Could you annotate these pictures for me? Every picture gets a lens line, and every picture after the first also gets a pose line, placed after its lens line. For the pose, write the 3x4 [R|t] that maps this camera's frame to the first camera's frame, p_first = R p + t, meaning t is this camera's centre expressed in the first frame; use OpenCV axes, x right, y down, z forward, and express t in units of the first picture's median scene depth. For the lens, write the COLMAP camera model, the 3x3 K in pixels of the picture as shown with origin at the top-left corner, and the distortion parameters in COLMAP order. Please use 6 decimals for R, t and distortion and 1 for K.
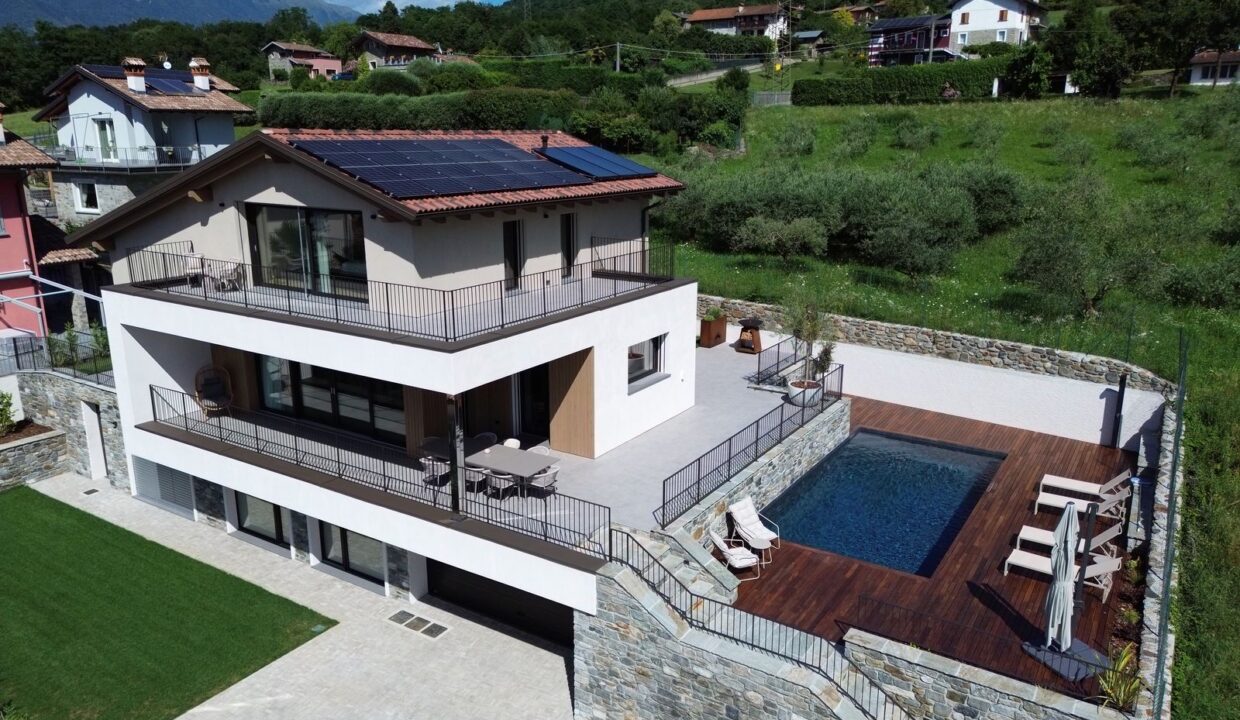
lens RADIAL K [[872.8, 0, 624.3], [0, 872.8, 359.8], [0, 0, 1]] dist [0.059802, -0.046415]
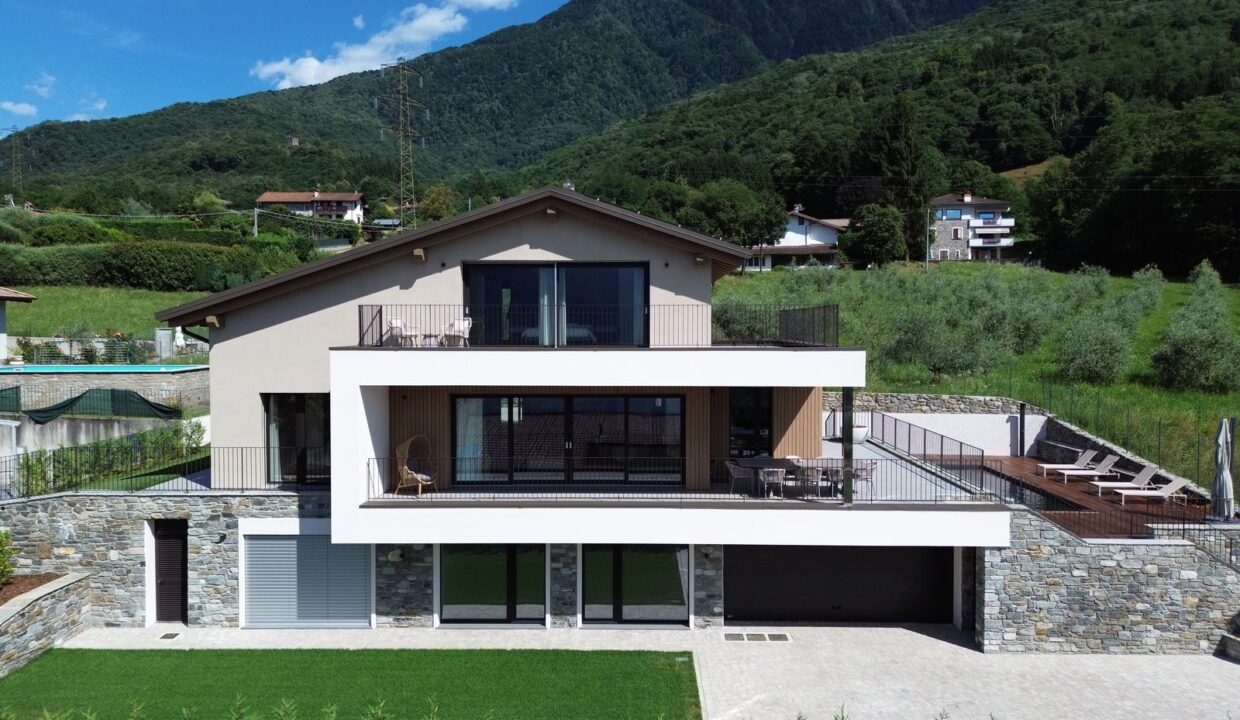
lens RADIAL K [[872.8, 0, 624.3], [0, 872.8, 359.8], [0, 0, 1]] dist [0.059802, -0.046415]
pose [[0.850266, -0.020866, 0.525940, -0.686808], [0.133795, 0.974961, -0.177622, 0.107498], [-0.509065, 0.221394, 0.831768, 0.102456]]
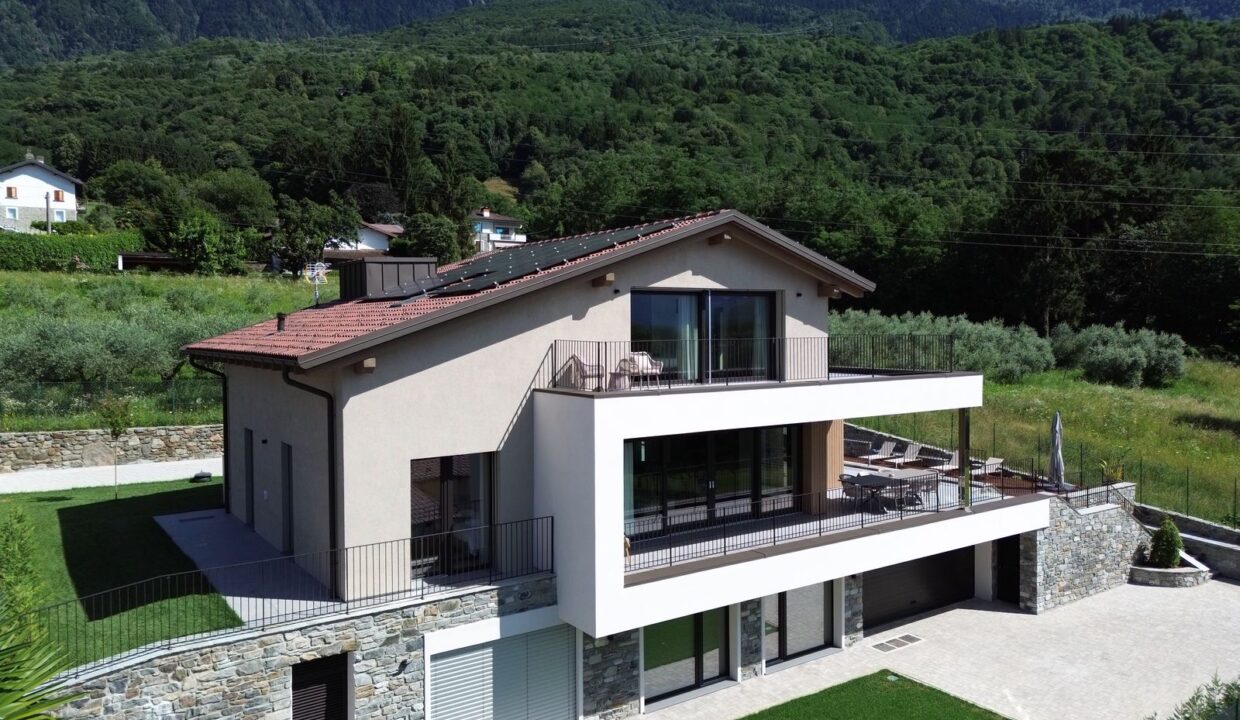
lens RADIAL K [[872.8, 0, 624.3], [0, 872.8, 359.8], [0, 0, 1]] dist [0.059802, -0.046415]
pose [[0.373471, -0.037562, 0.926881, -1.057093], [0.241570, 0.968644, -0.058082, -0.054116], [-0.895636, 0.245598, 0.370834, 0.605668]]
